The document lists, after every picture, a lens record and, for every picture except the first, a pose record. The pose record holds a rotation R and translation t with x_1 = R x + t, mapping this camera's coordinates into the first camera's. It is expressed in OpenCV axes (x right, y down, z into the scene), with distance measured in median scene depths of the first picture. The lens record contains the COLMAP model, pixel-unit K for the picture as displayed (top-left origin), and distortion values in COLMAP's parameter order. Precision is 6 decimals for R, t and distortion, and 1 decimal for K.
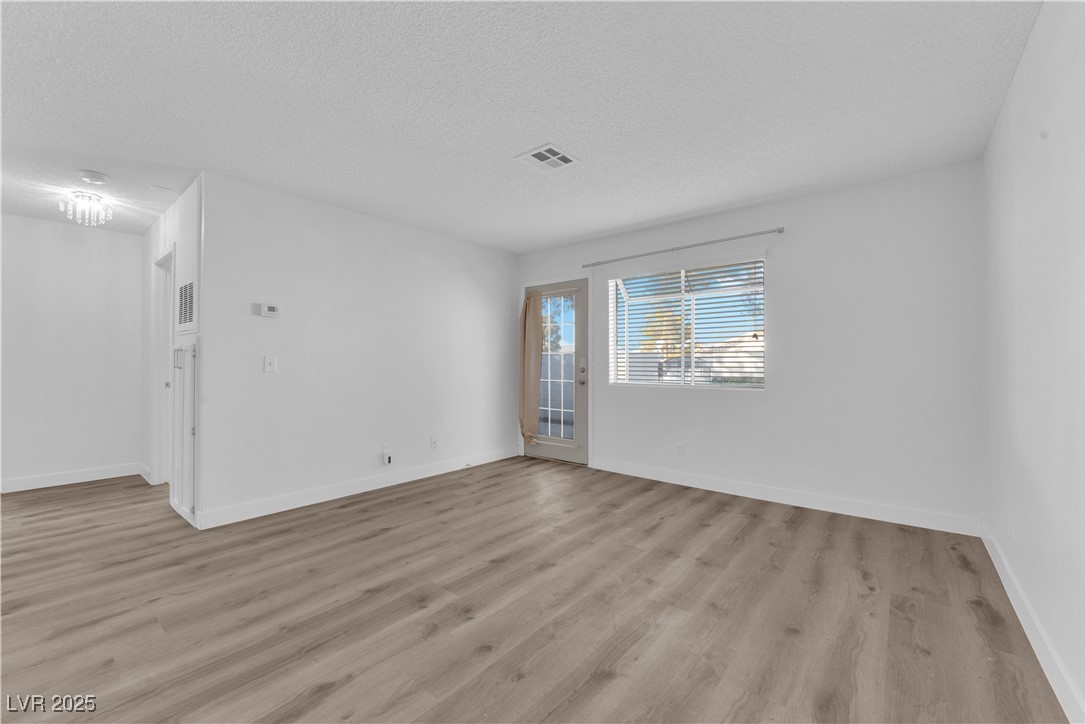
lens RADIAL K [[434.5, 0, 542.4], [0, 434.5, 359.0], [0, 0, 1]] dist [-0.009419, -0.004324]
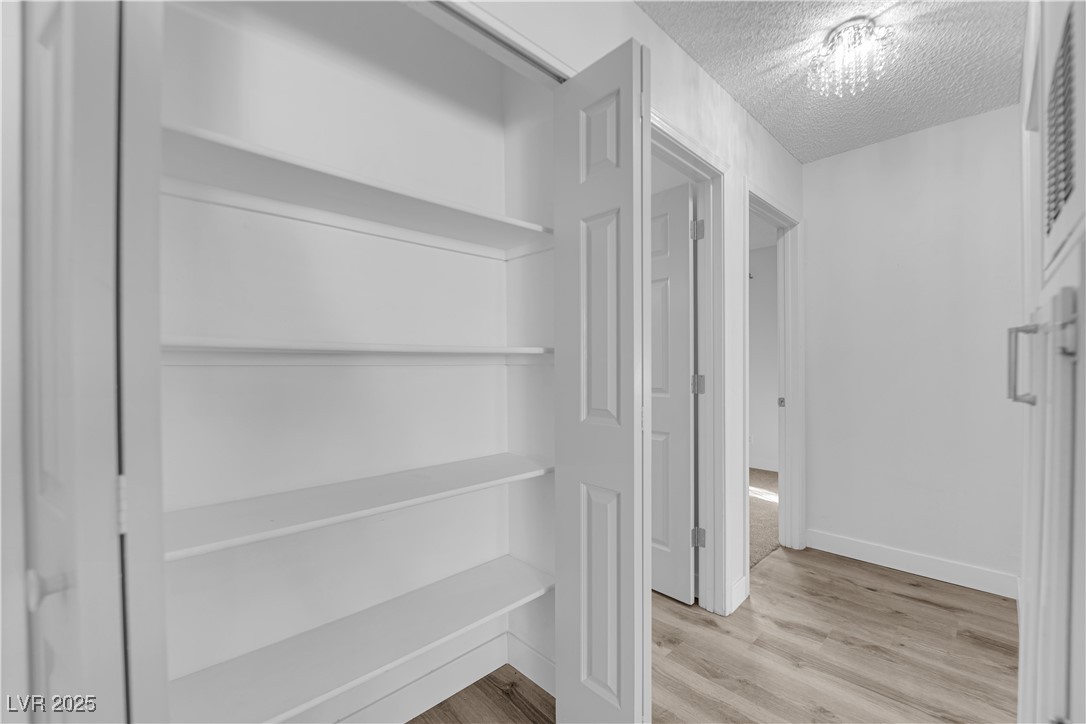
lens RADIAL K [[428.3, 0, 556.3], [0, 428.3, 370.0], [0, 0, 1]] dist [-0.015643, -0.000168]
pose [[-0.119445, 0.011006, -0.992780, -0.604600], [0.015463, 0.999838, 0.009224, -0.004025], [0.992720, -0.014249, -0.119596, 0.800273]]
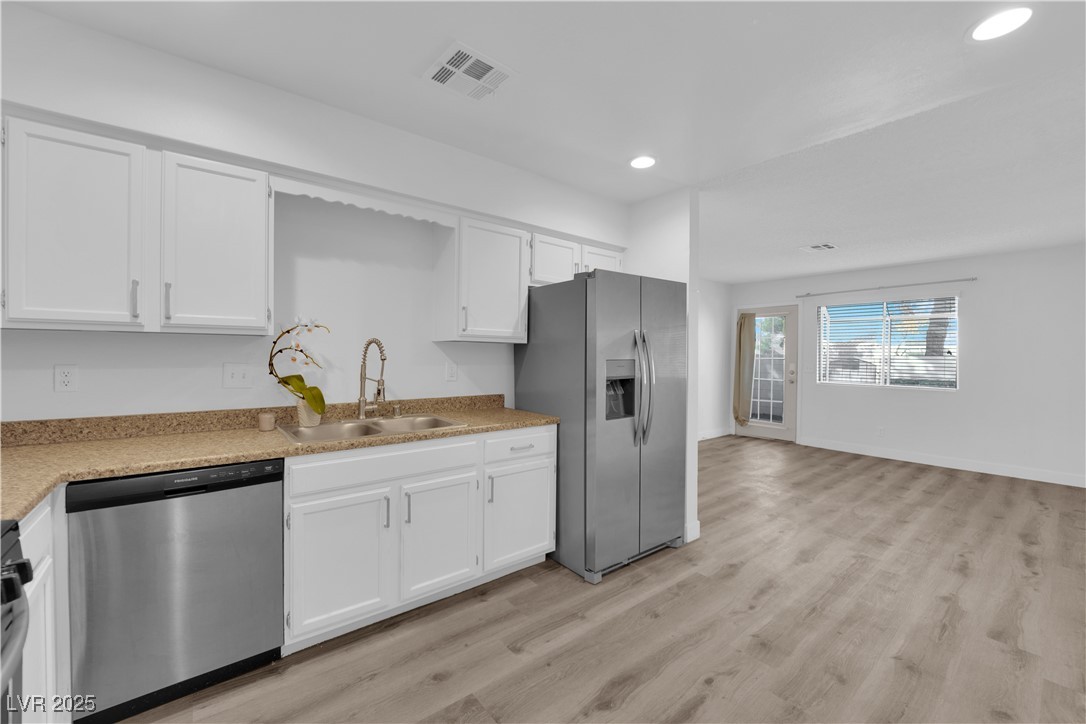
lens RADIAL K [[434.5, 0, 542.4], [0, 434.5, 359.0], [0, 0, 1]] dist [-0.009419, -0.004324]
pose [[0.978579, 0.011353, -0.205559, -0.624066], [-0.007671, 0.999796, 0.018703, -0.056852], [0.205729, -0.016726, 0.978466, -0.766991]]
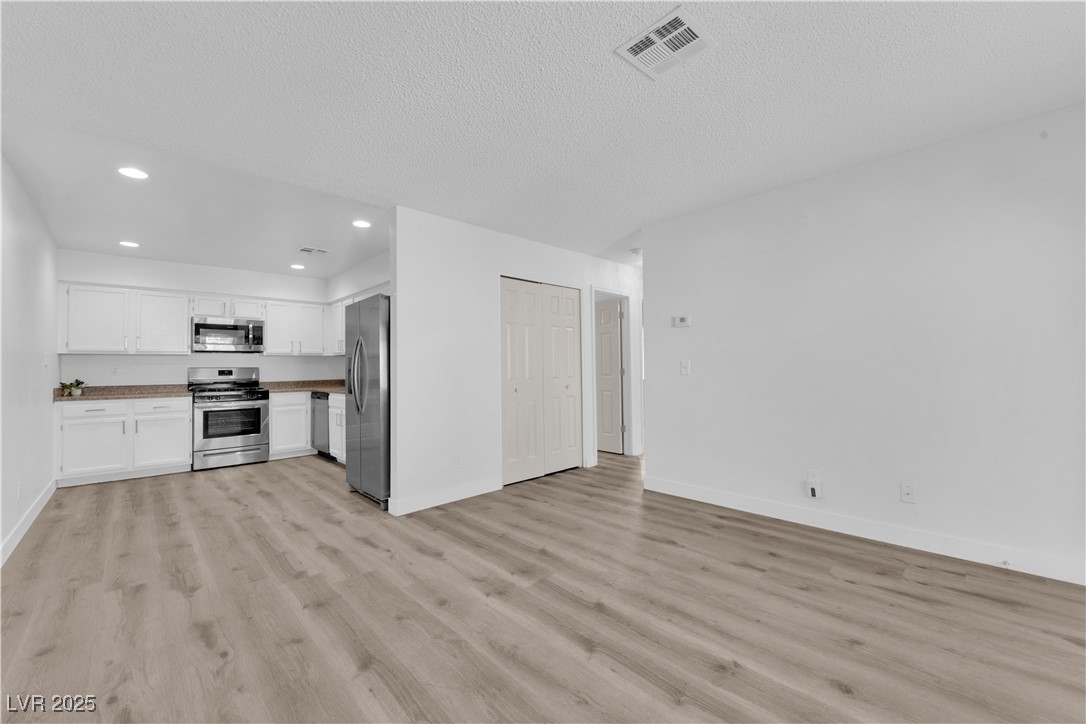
lens RADIAL K [[434.5, 0, 542.4], [0, 434.5, 359.0], [0, 0, 1]] dist [-0.009419, -0.004324]
pose [[-0.119366, -0.019337, -0.992662, 0.609483], [0.022184, 0.999509, -0.022138, 0.006659], [0.992603, -0.024663, -0.118878, 0.825001]]
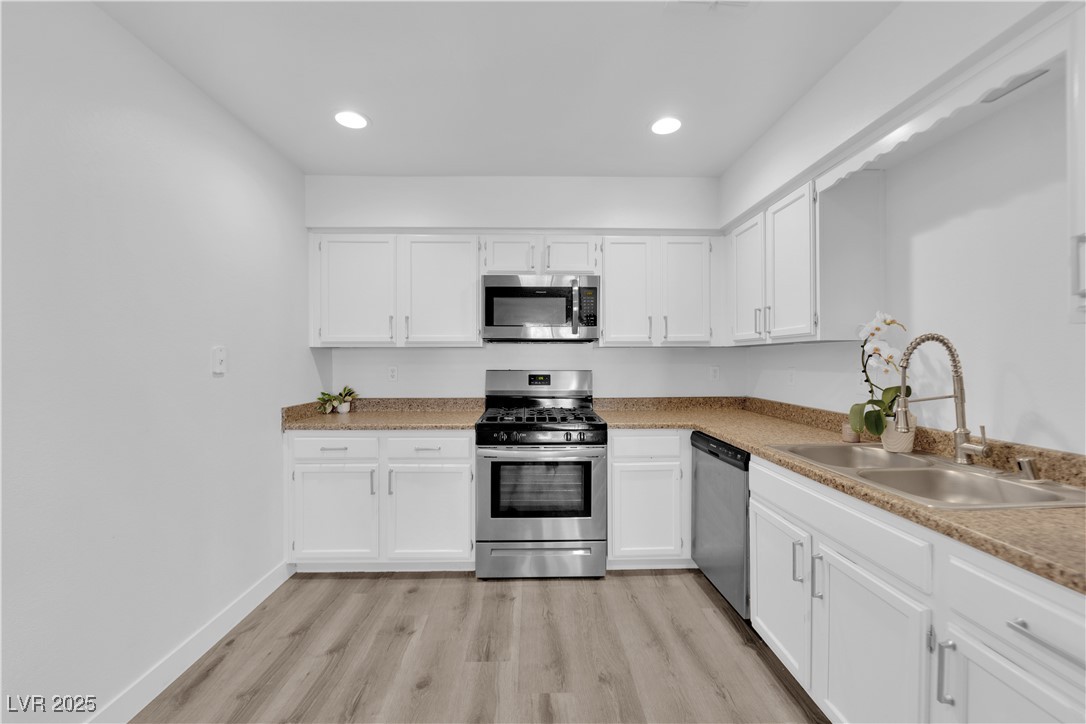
lens RADIAL K [[434.5, 0, 542.4], [0, 434.5, 359.0], [0, 0, 1]] dist [-0.009419, -0.004324]
pose [[-0.755176, 0.001302, -0.655520, -0.426699], [0.006720, 0.999961, -0.005754, -0.048616], [0.655487, -0.008750, -0.755156, 0.009457]]
